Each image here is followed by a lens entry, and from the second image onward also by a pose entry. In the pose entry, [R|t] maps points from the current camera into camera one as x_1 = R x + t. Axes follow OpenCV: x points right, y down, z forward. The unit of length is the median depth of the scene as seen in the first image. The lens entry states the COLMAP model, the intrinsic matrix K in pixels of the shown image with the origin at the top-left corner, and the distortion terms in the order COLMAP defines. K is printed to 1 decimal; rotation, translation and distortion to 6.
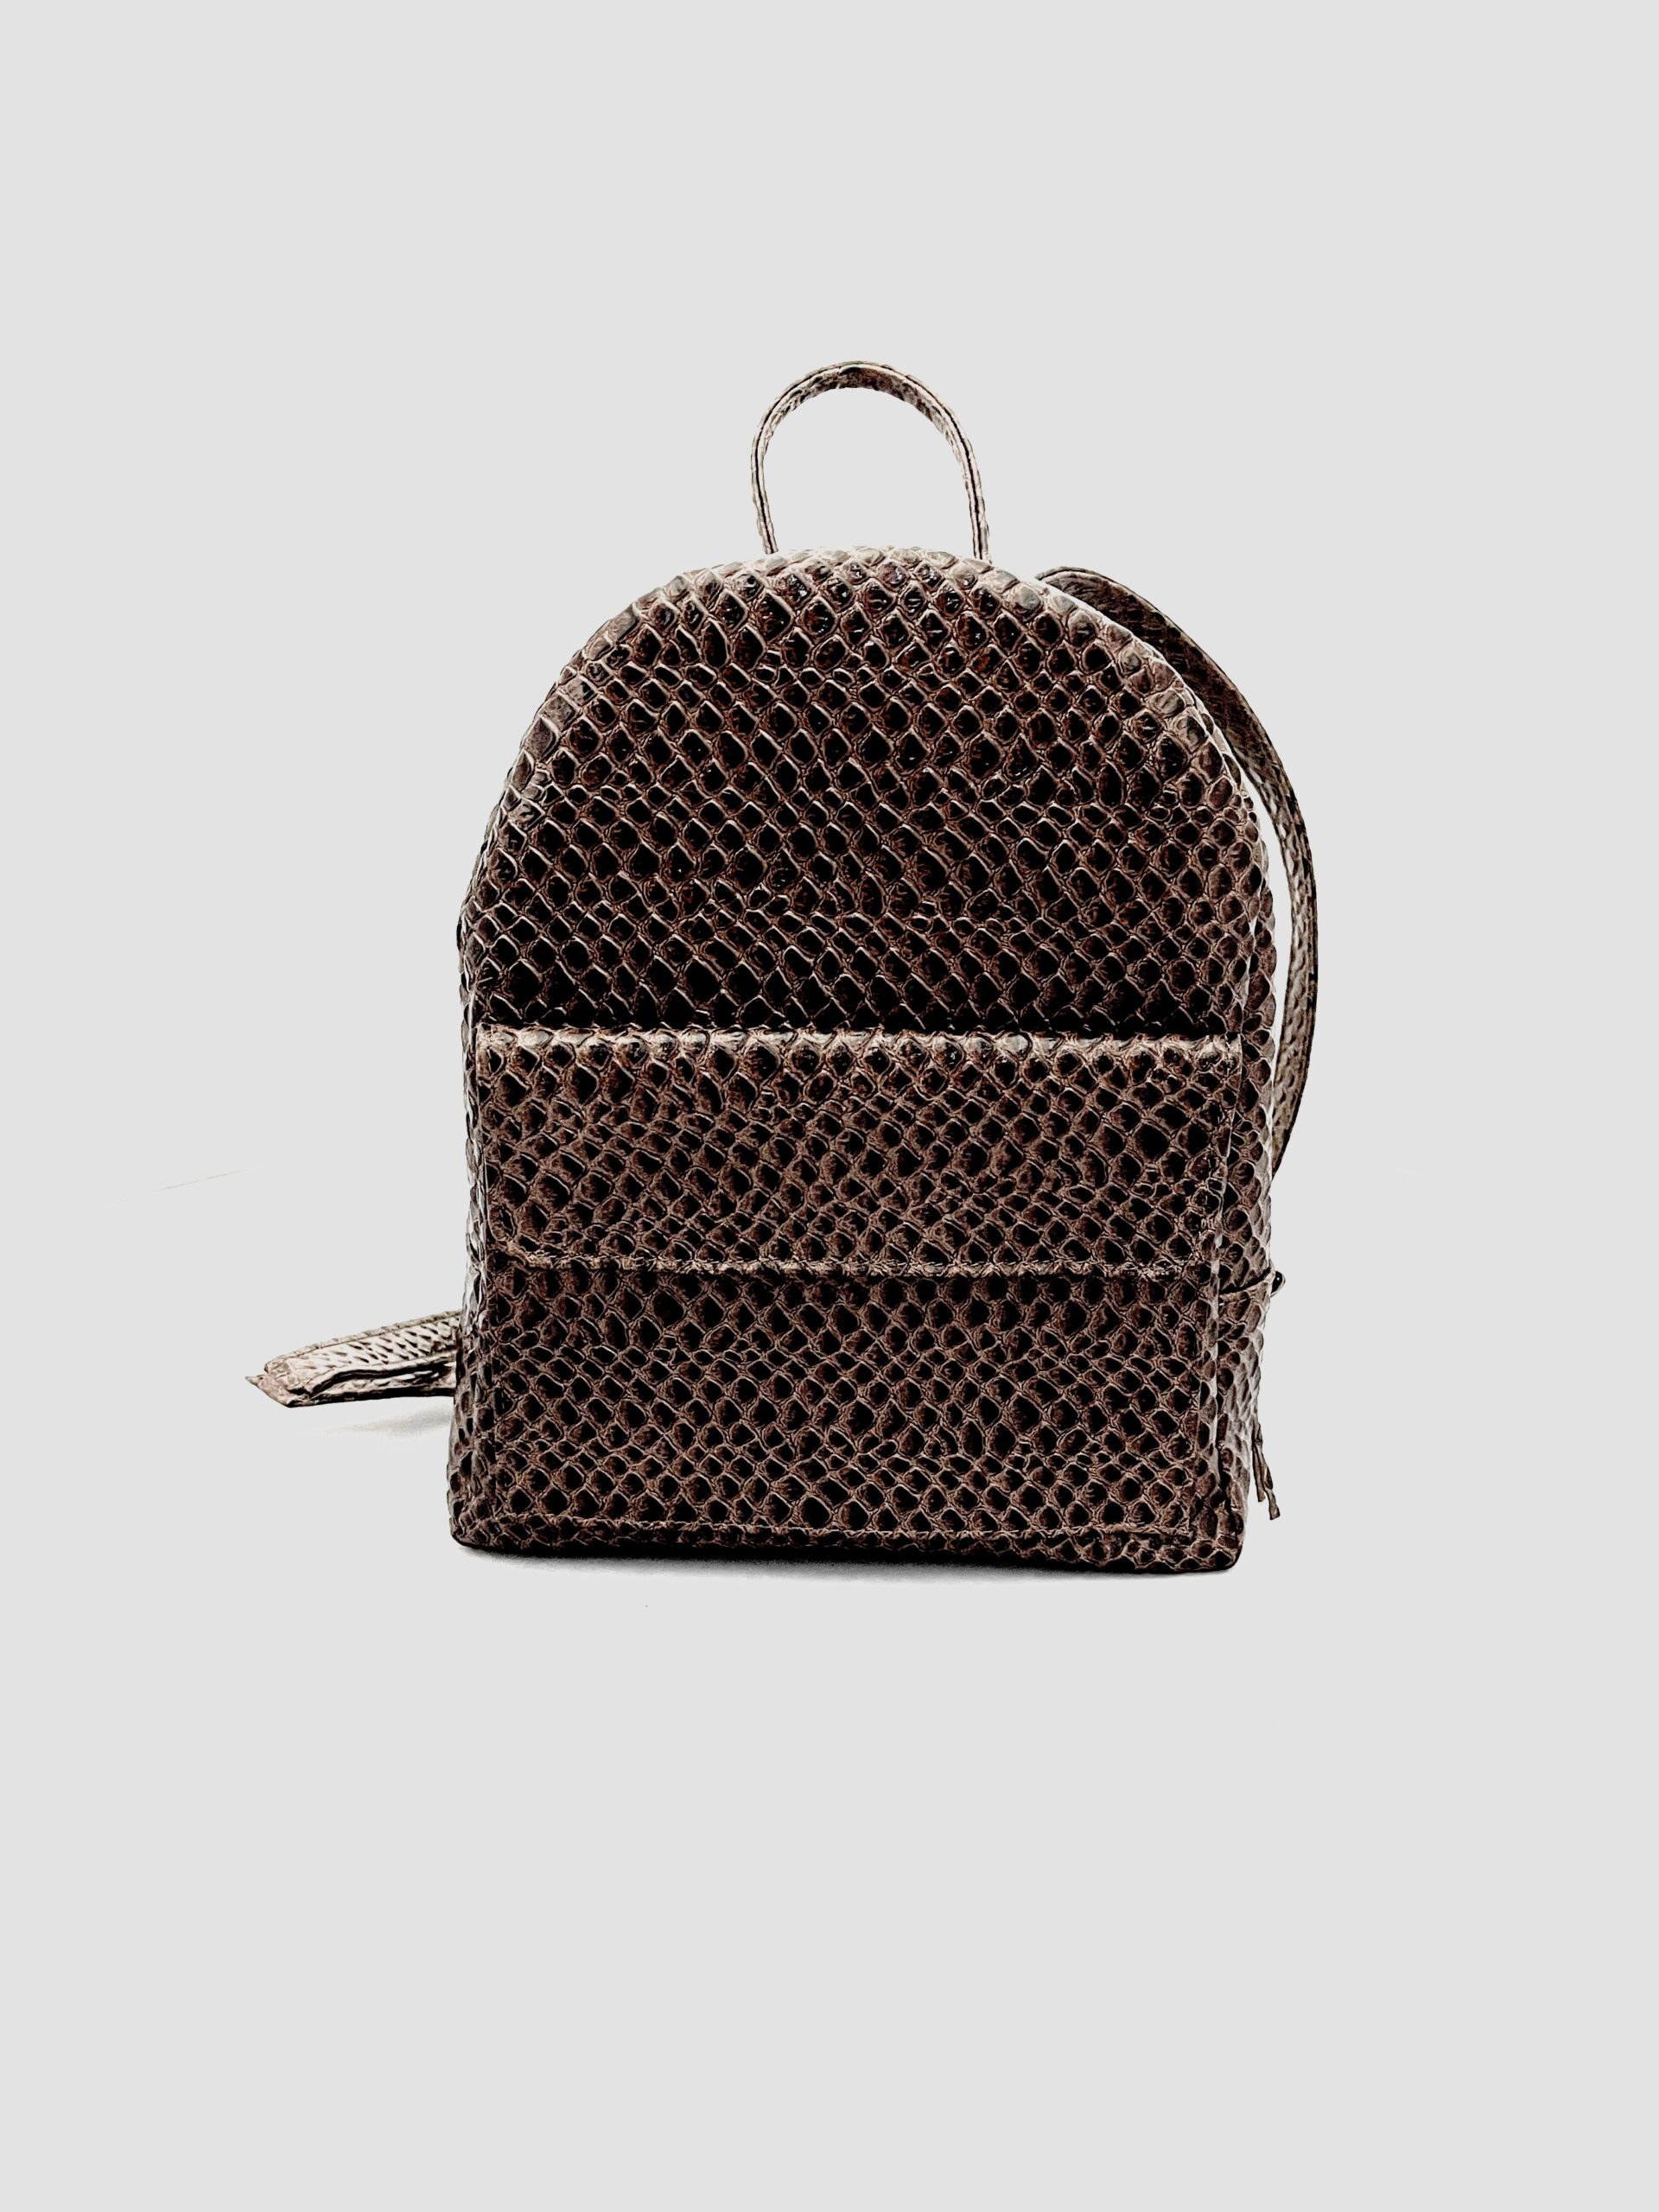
lens RADIAL K [[1662.4, 0, 827.8], [0, 1662.4, 1118.1], [0, 0, 1]] dist [0.011246, -0.001019]
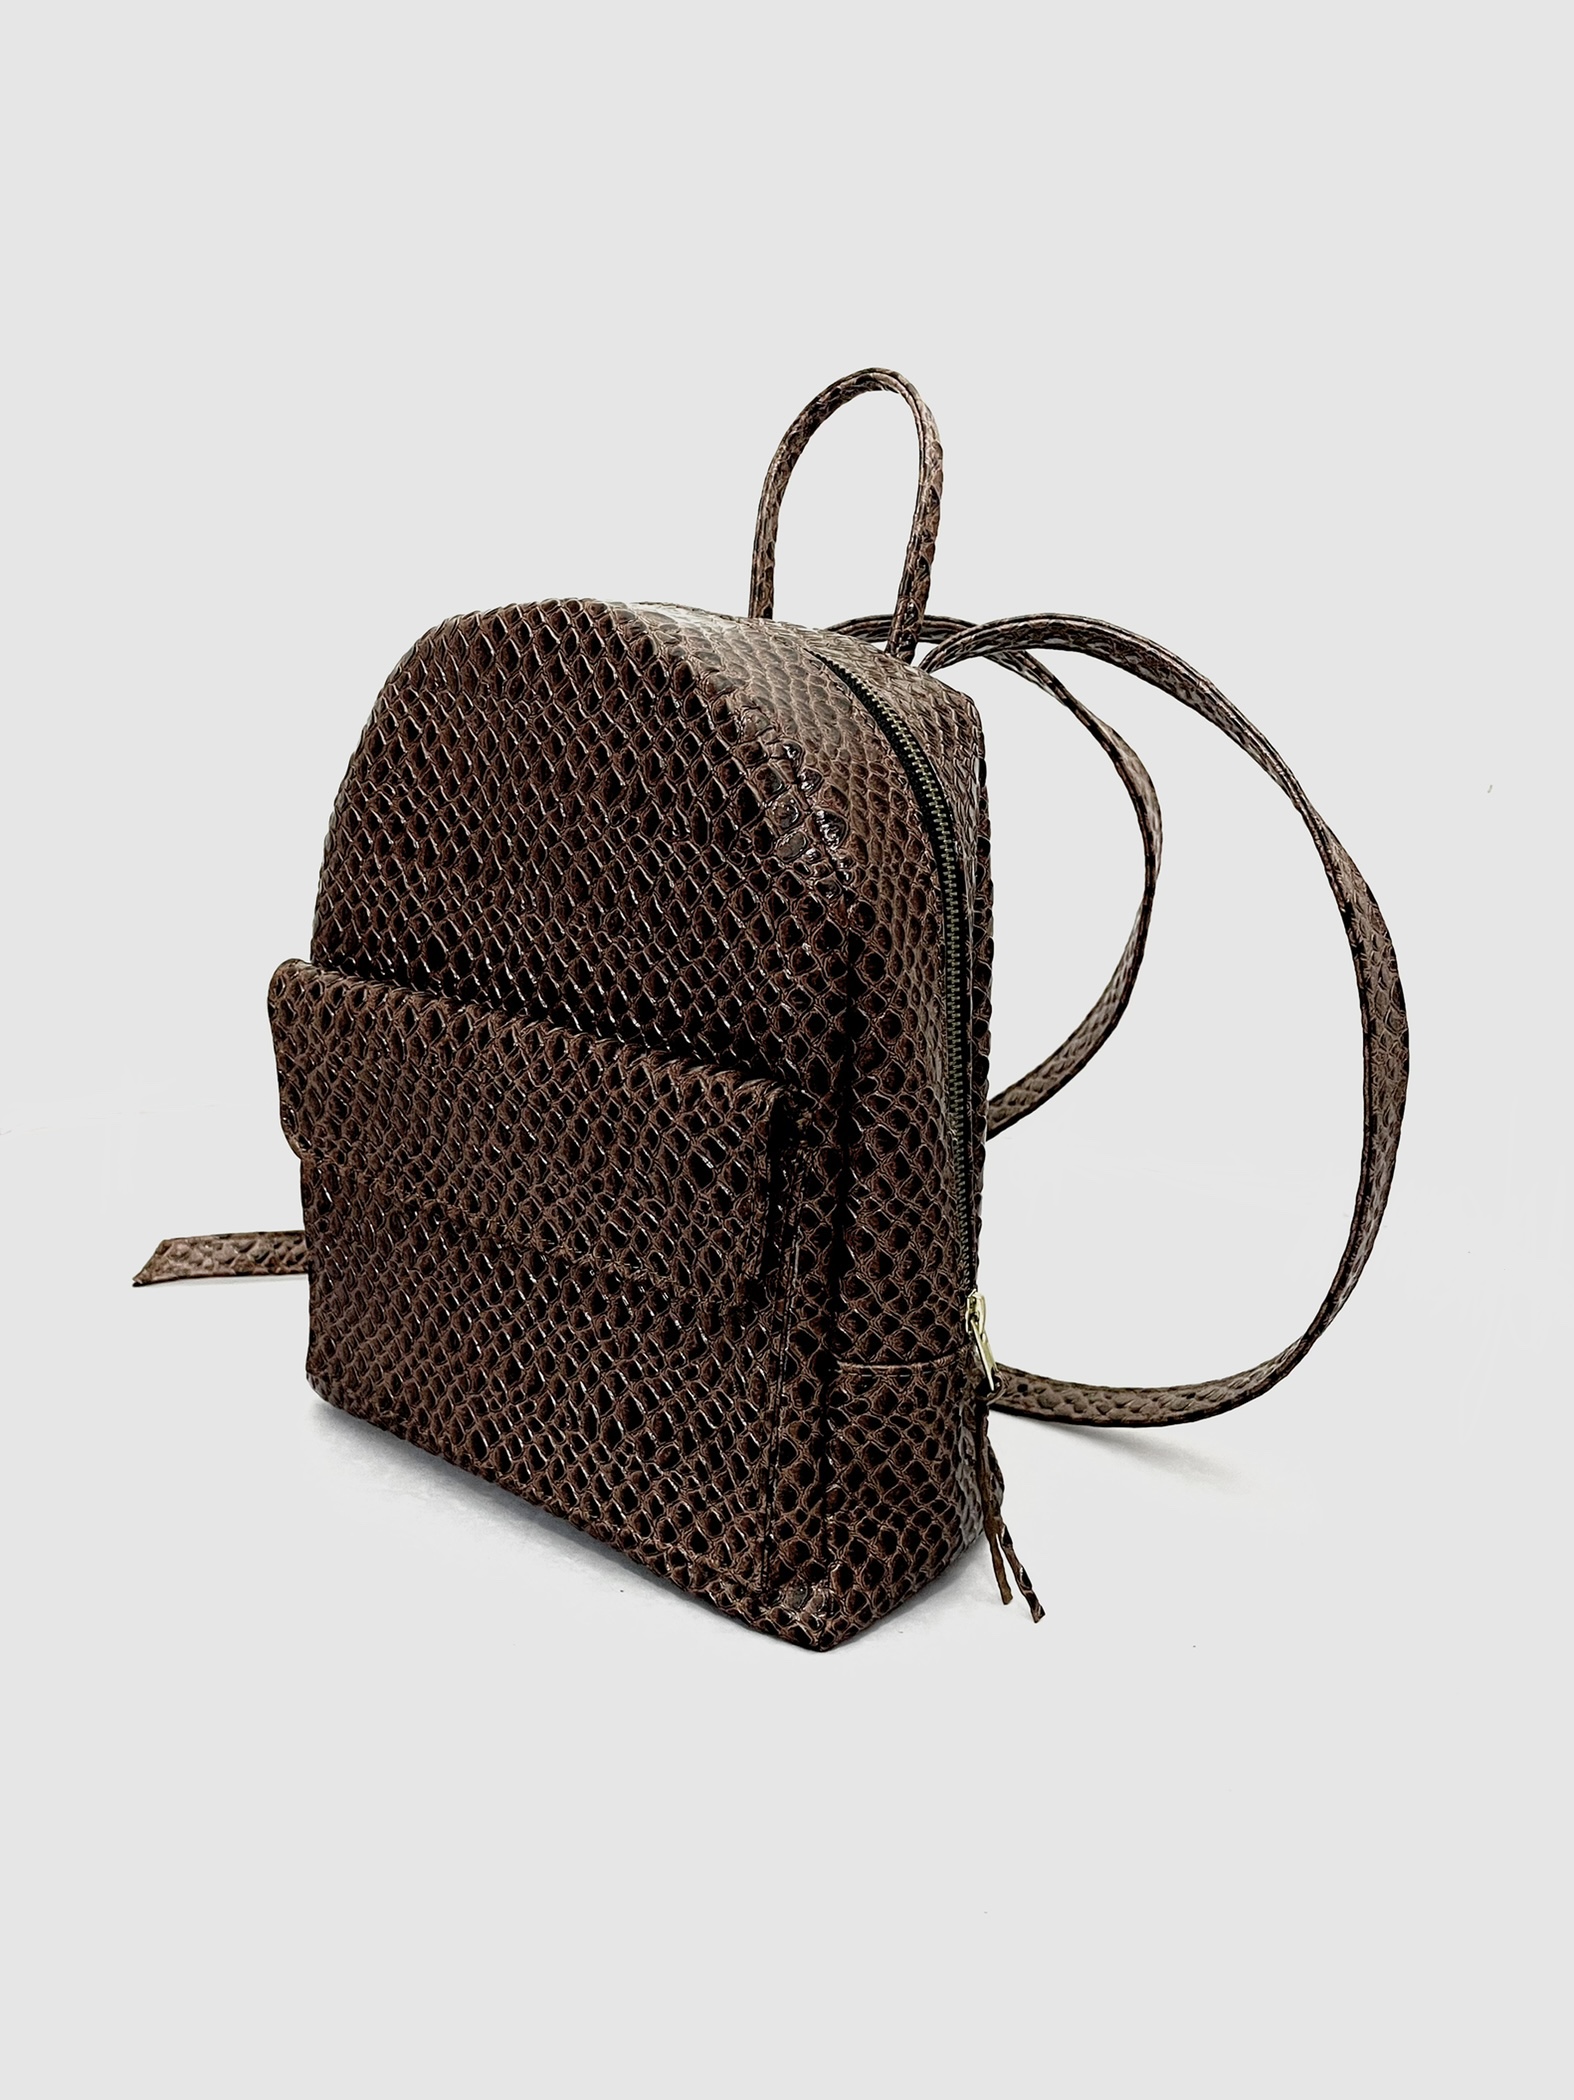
lens RADIAL K [[1578.3, 0, 786.6], [0, 1578.3, 1037.3], [0, 0, 1]] dist [0.011246, -0.001019]
pose [[0.814198, 0.176325, -0.553165, 0.749683], [-0.227511, 0.973466, -0.024571, -0.053660], [0.534155, 0.145857, 0.832709, 0.203780]]
